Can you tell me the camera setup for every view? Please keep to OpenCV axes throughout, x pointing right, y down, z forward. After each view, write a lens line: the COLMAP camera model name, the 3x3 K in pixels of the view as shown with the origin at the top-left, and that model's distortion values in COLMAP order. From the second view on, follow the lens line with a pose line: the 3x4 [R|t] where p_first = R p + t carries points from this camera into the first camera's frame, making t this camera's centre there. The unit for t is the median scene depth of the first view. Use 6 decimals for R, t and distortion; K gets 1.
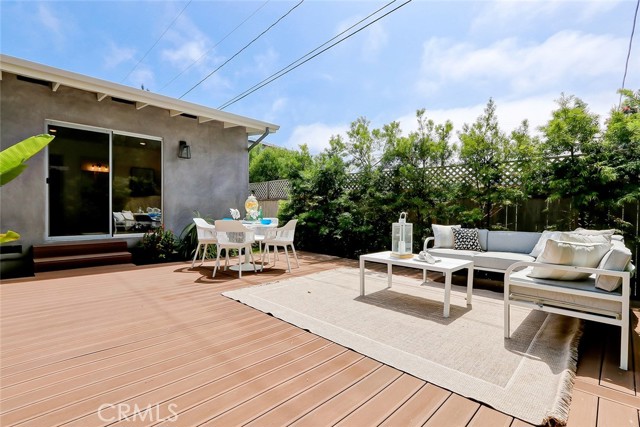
lens RADIAL K [[293.4, 0, 320.9], [0, 293.4, 215.2], [0, 0, 1]] dist [-0.000478, -0.000419]
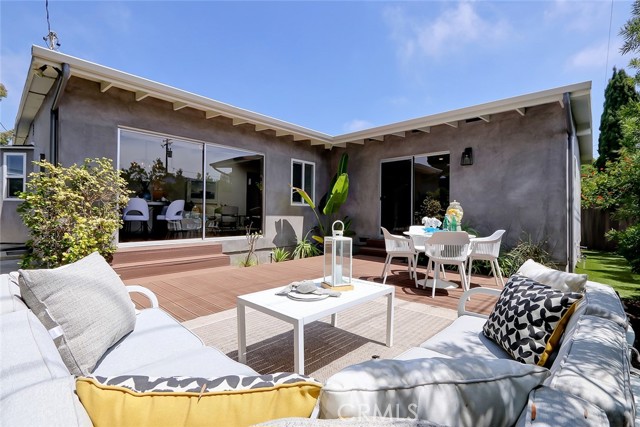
lens RADIAL K [[293.4, 0, 321.2], [0, 293.4, 210.2], [0, 0, 1]] dist [-0.000478, -0.000419]
pose [[0.022969, -0.021153, -0.999512, 0.480277], [-0.033865, 0.999186, -0.021924, -0.008439], [0.999162, 0.034352, 0.022234, 0.496067]]
